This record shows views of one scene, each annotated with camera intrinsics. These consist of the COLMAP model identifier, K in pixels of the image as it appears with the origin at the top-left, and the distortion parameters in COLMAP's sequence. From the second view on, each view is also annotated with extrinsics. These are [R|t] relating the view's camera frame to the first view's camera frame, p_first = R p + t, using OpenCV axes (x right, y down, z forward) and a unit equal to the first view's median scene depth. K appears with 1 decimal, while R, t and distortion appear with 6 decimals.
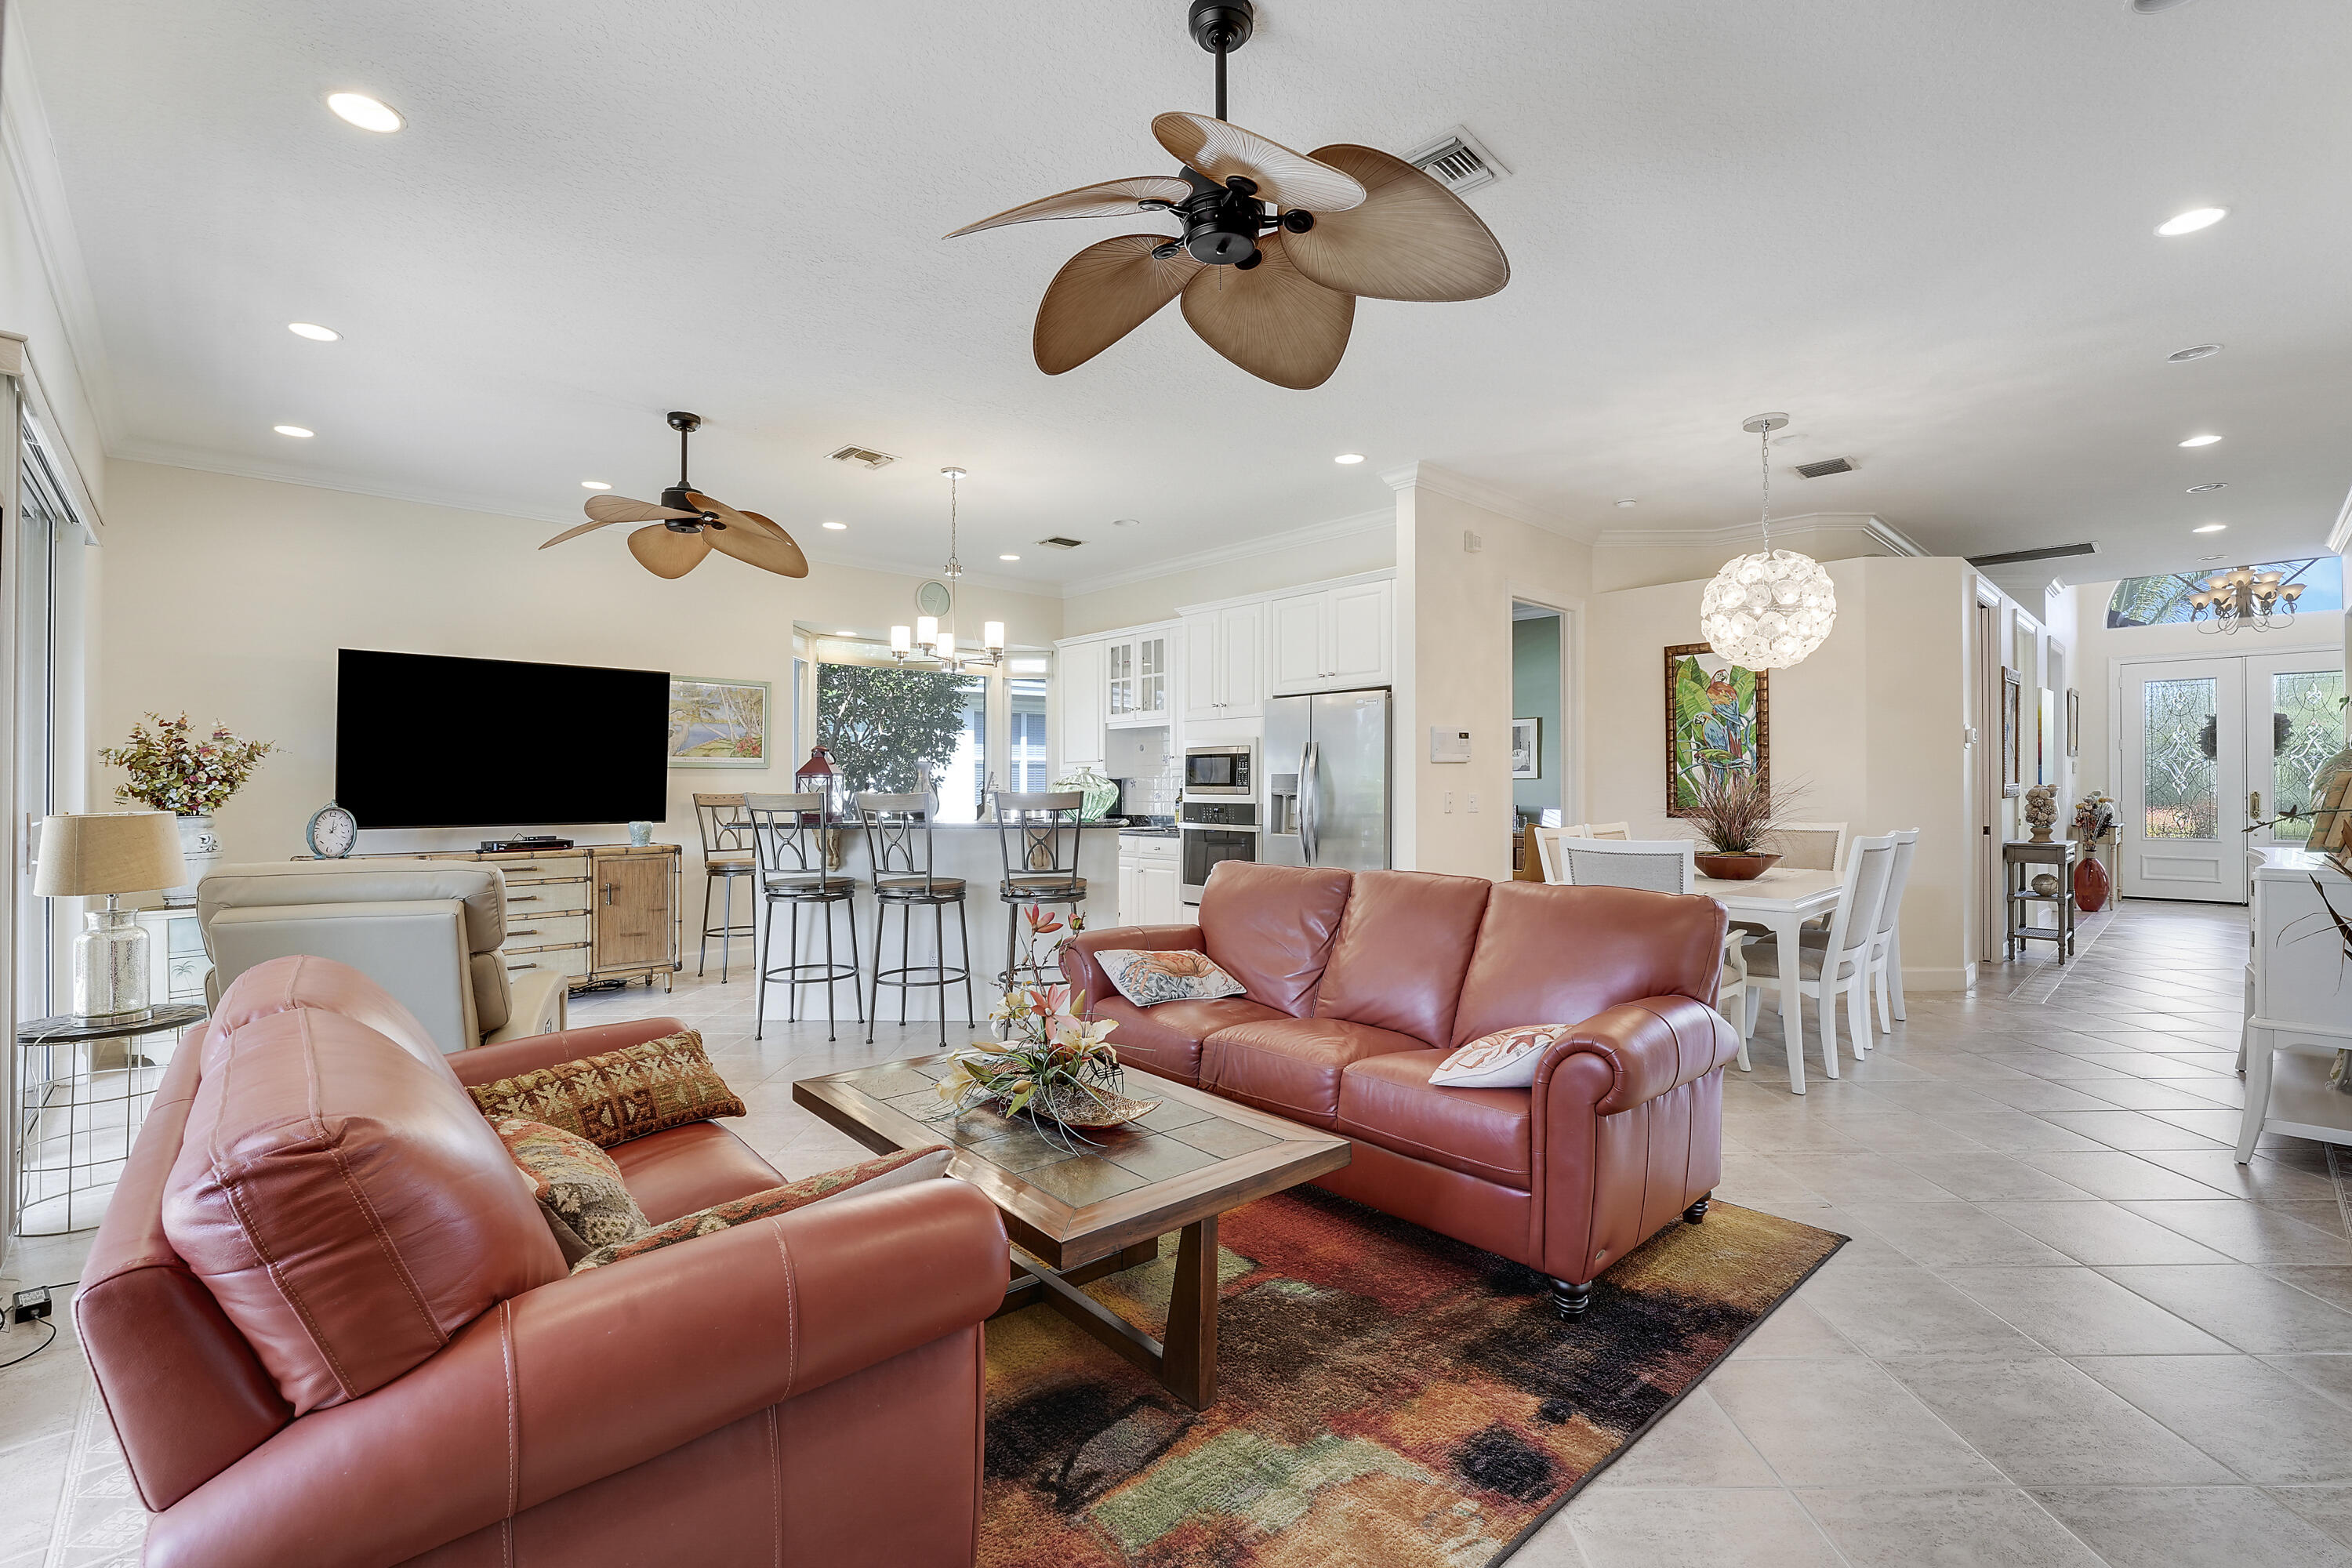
lens RADIAL K [[1024.0, 0, 1170.2], [0, 1024.0, 785.6], [0, 0, 1]] dist [-0.031643, 0.000154]
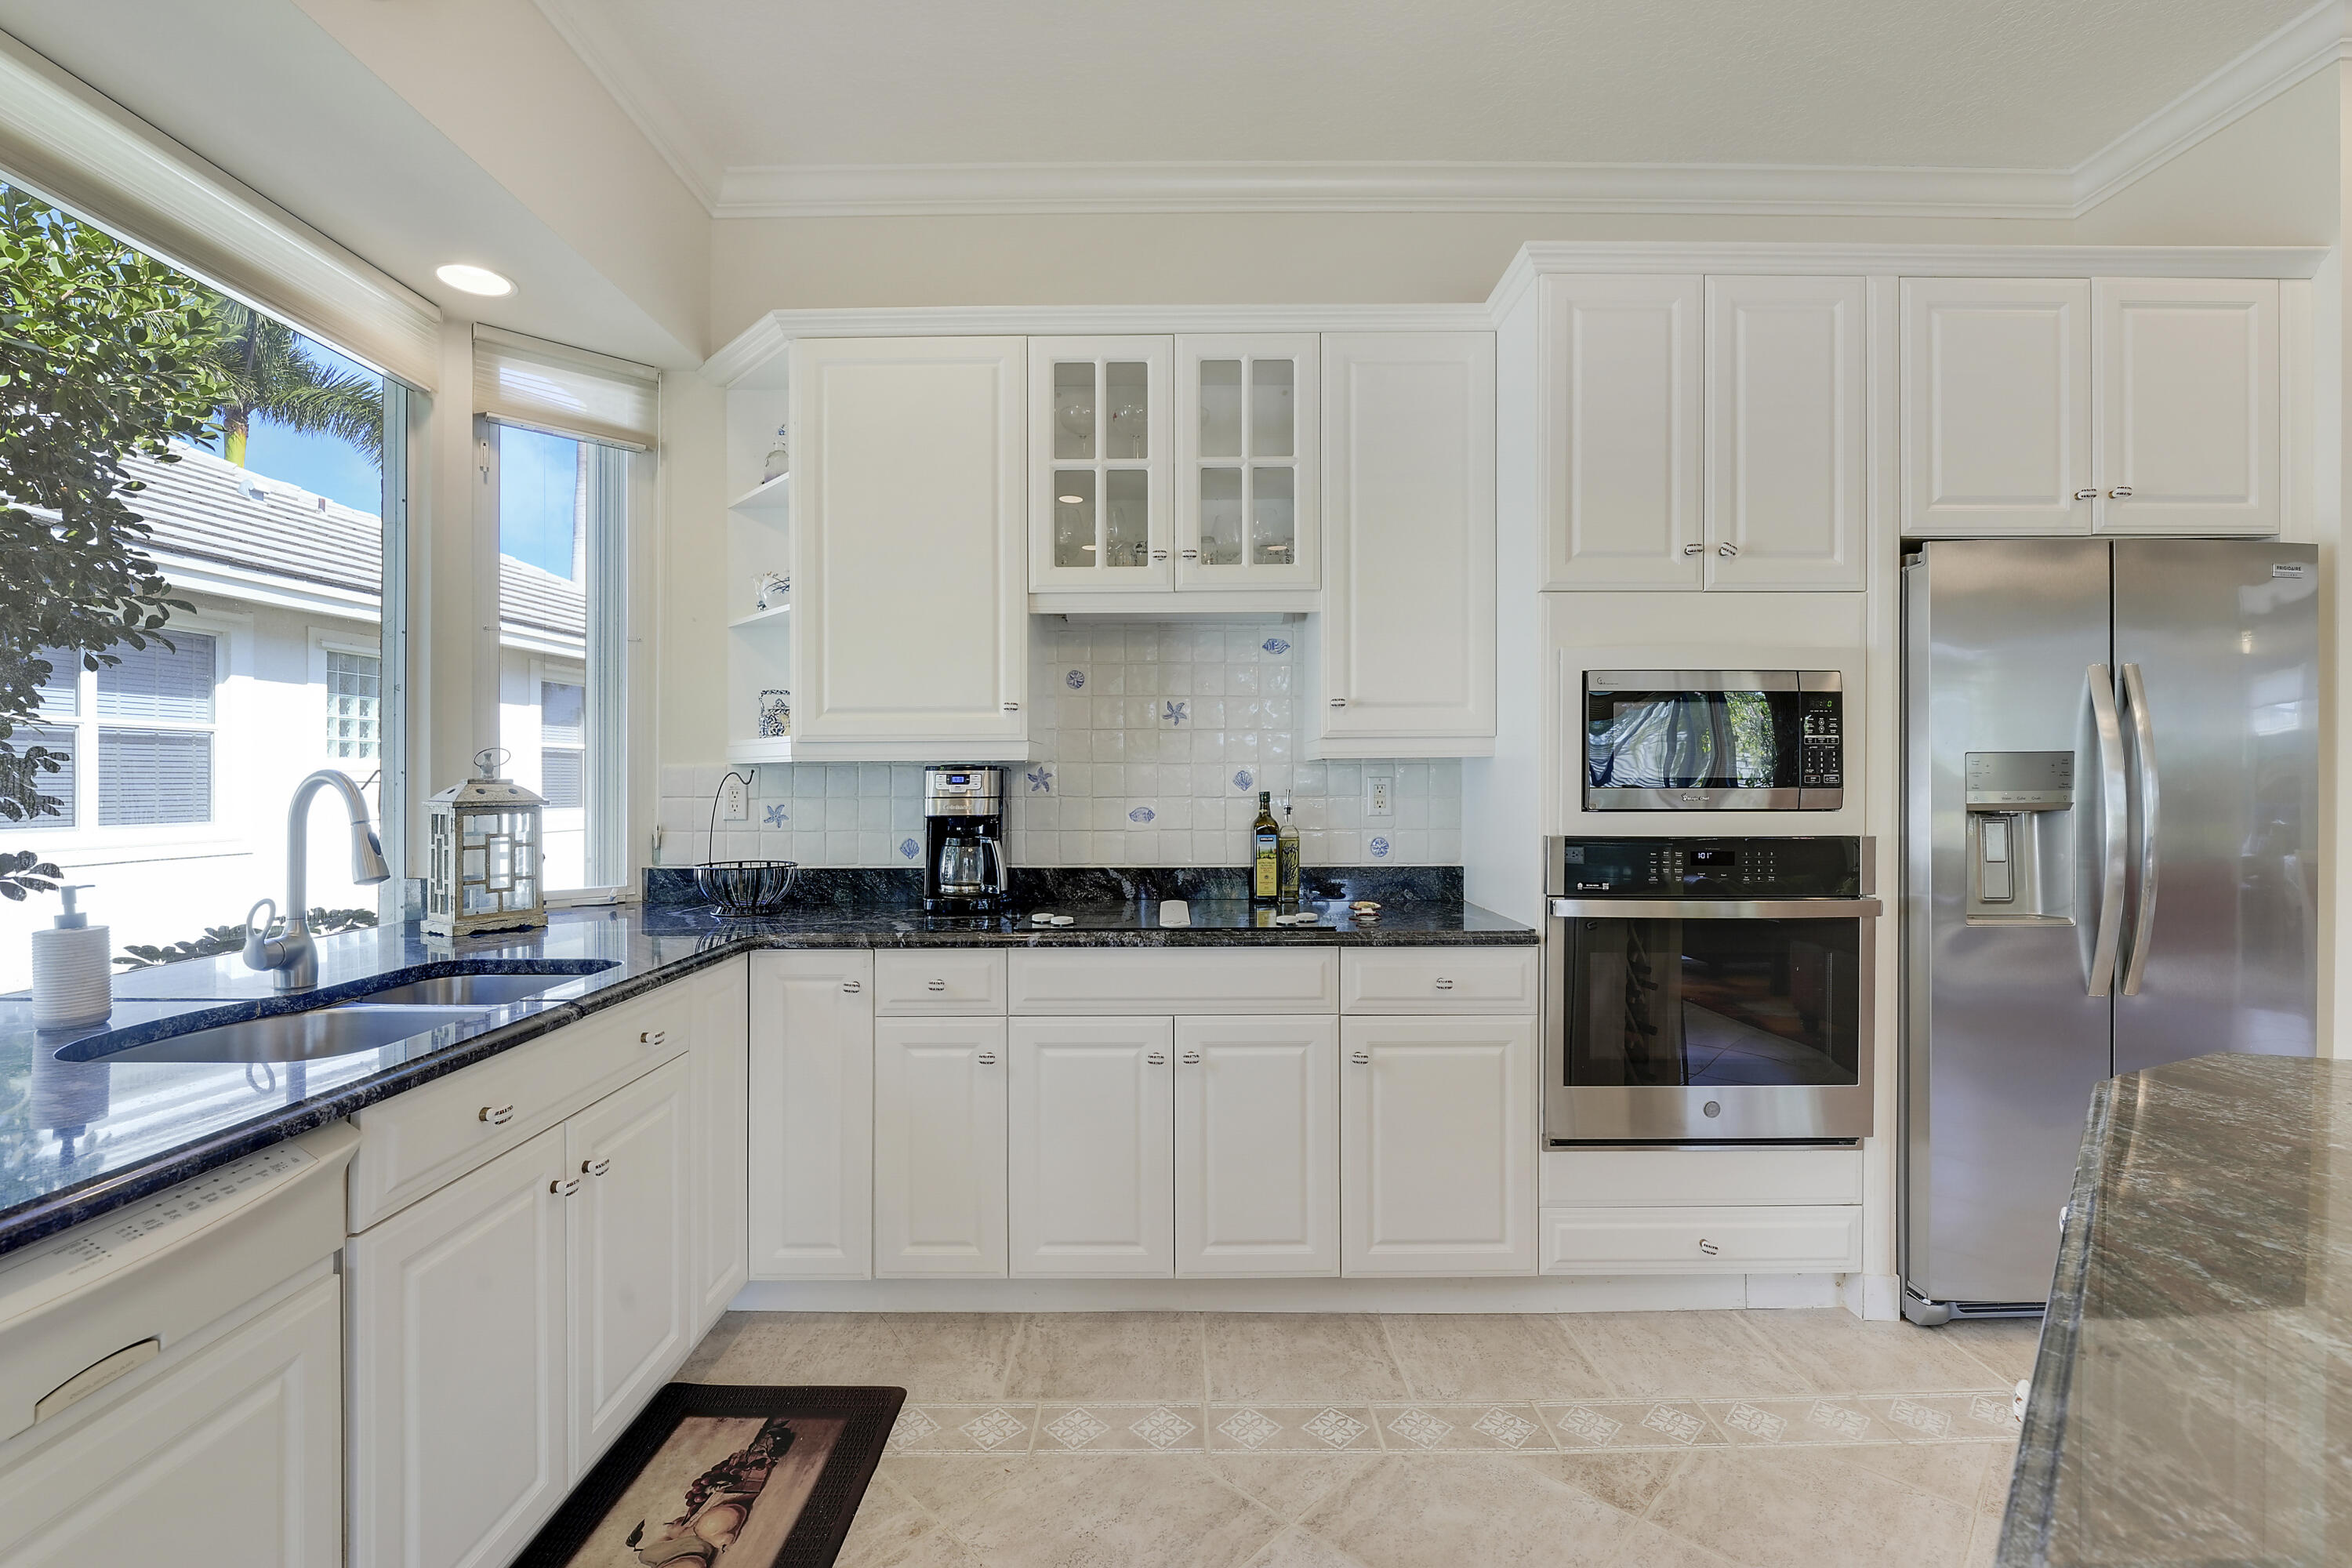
lens RADIAL K [[1016.8, 0, 1176.0], [0, 1016.8, 784.0], [0, 0, 1]] dist [-0.019368, 0.000067]
pose [[0.683812, -0.000245, 0.729658, -0.371255], [0.000725, 1.000000, -0.000343, -0.000579], [-0.729658, 0.000764, 0.683812, 1.043644]]
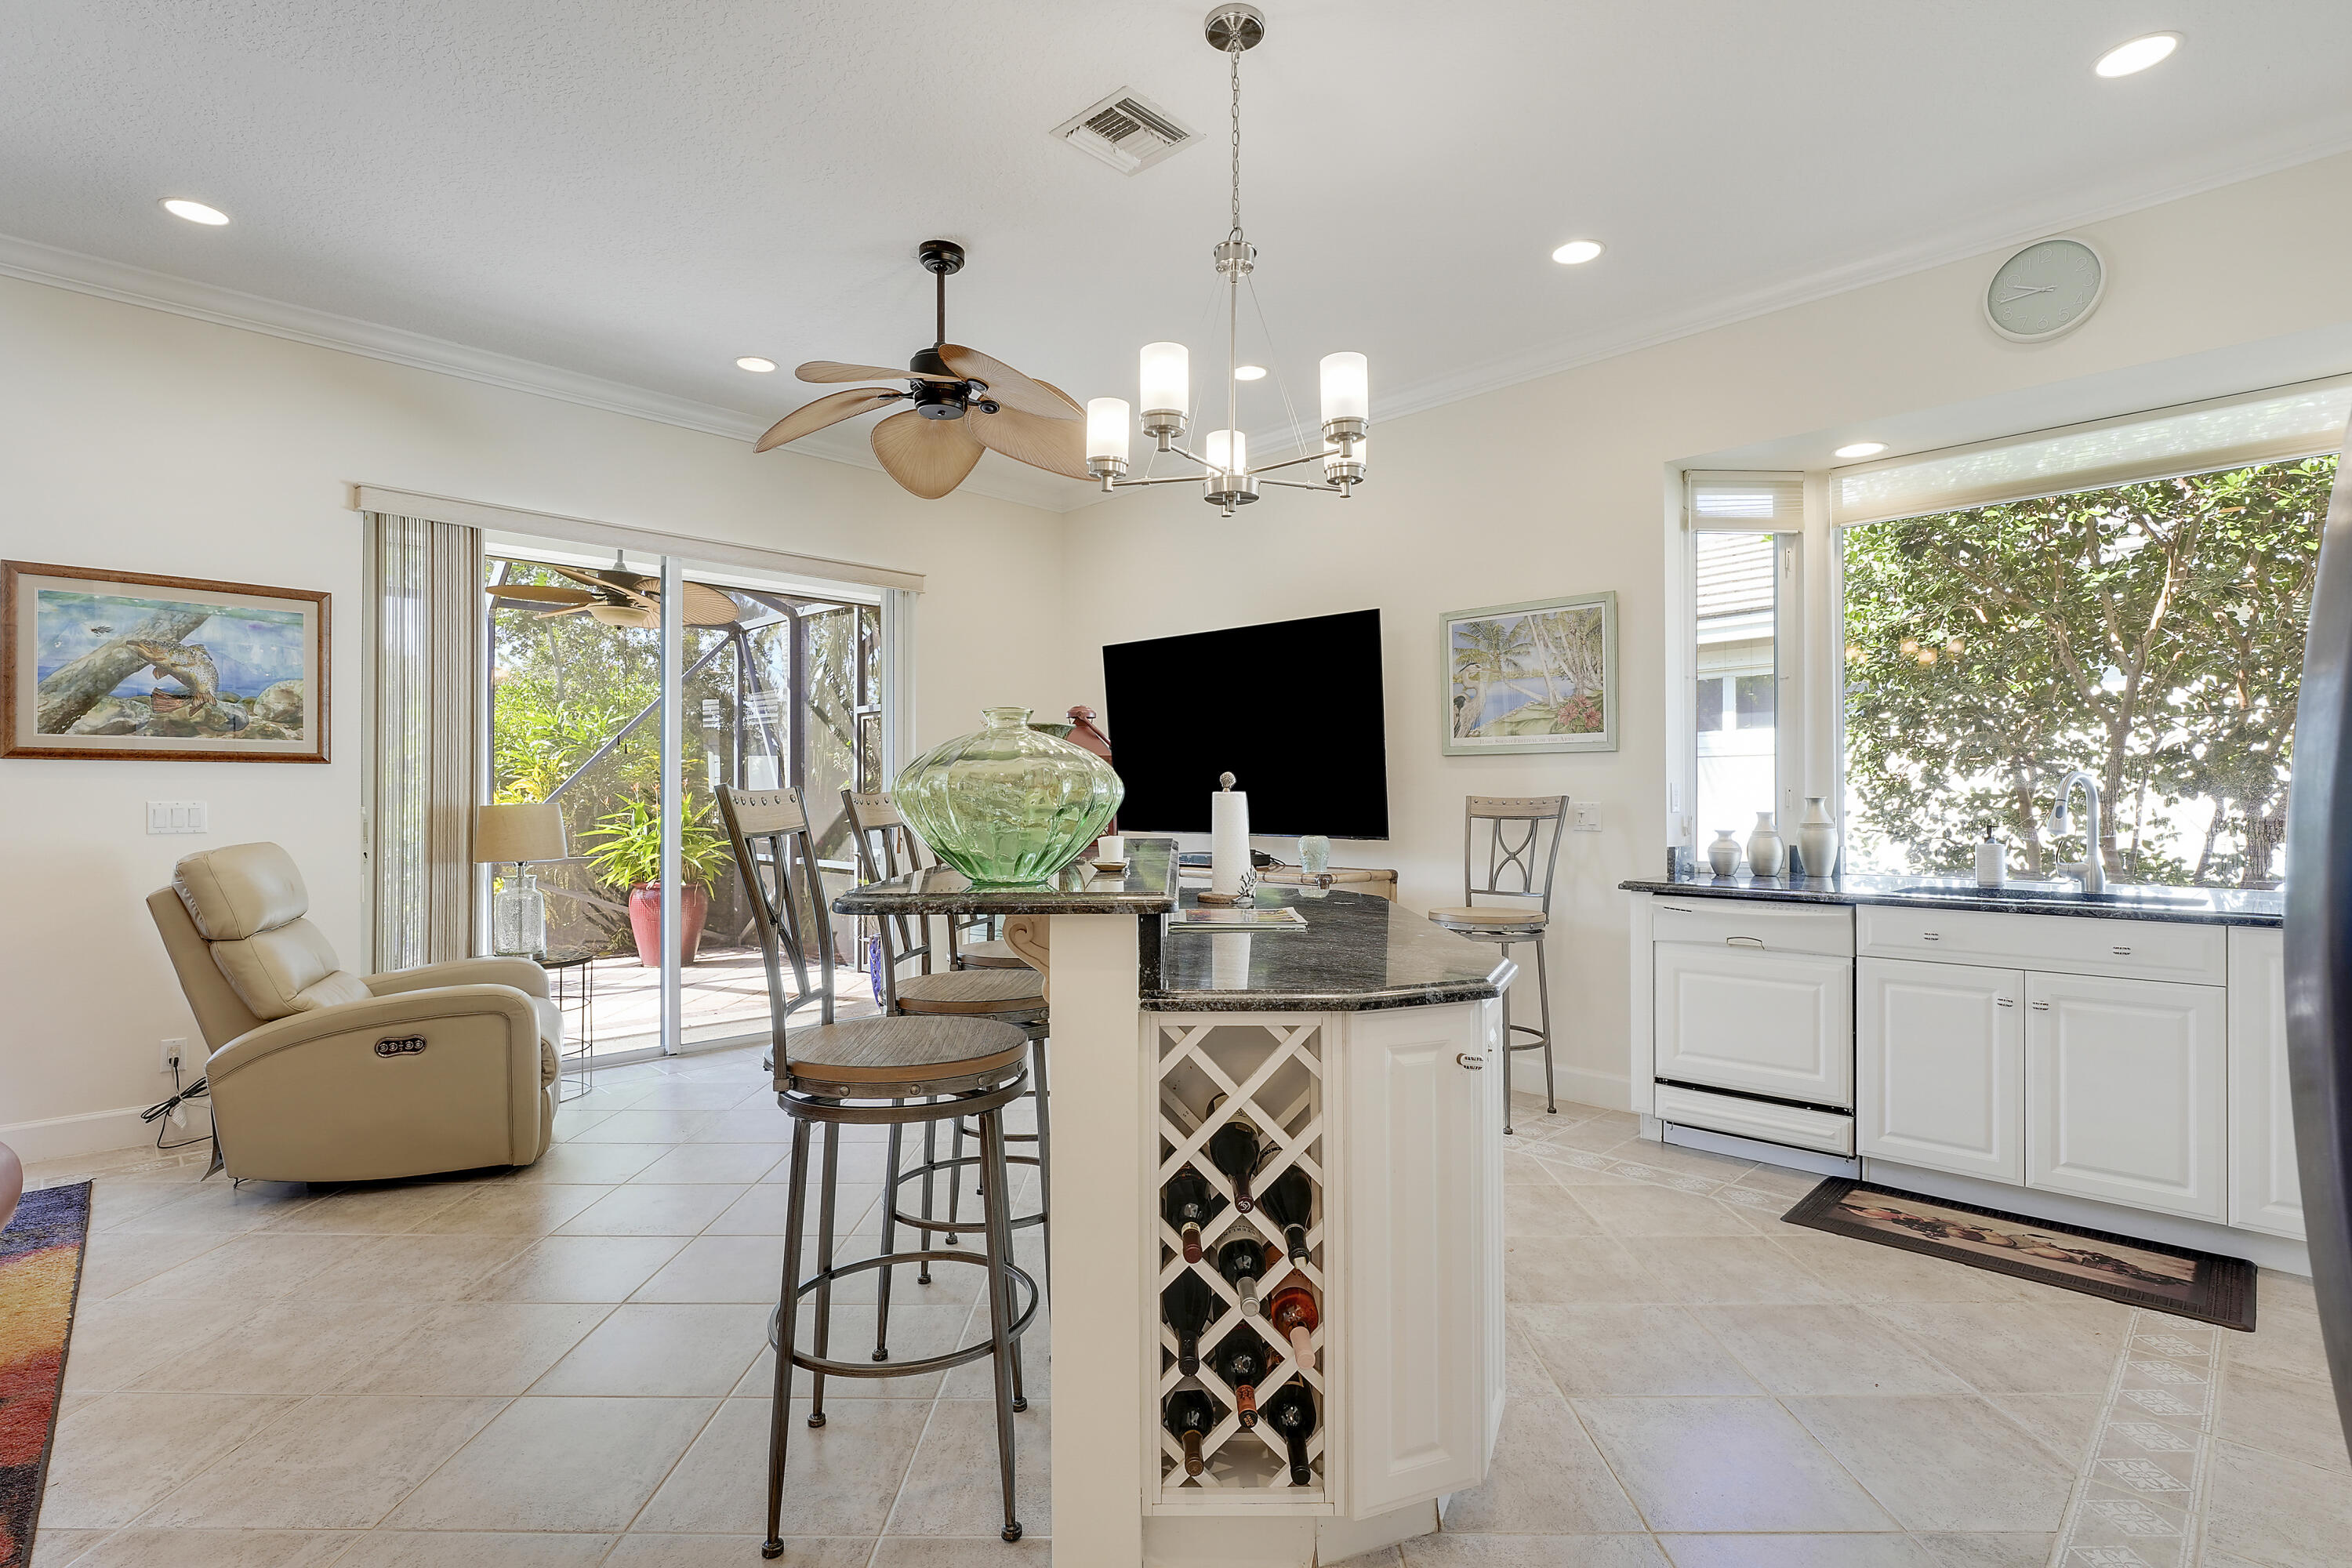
lens RADIAL K [[1130.7, 0, 1164.0], [0, 1130.7, 790.2], [0, 0, 1]] dist [-0.010858, -0.000589]
pose [[0.033304, -0.001104, -0.999445, 0.244832], [0.002311, 0.999997, -0.001028, 0.005213], [0.999443, -0.002275, 0.033306, 0.925290]]
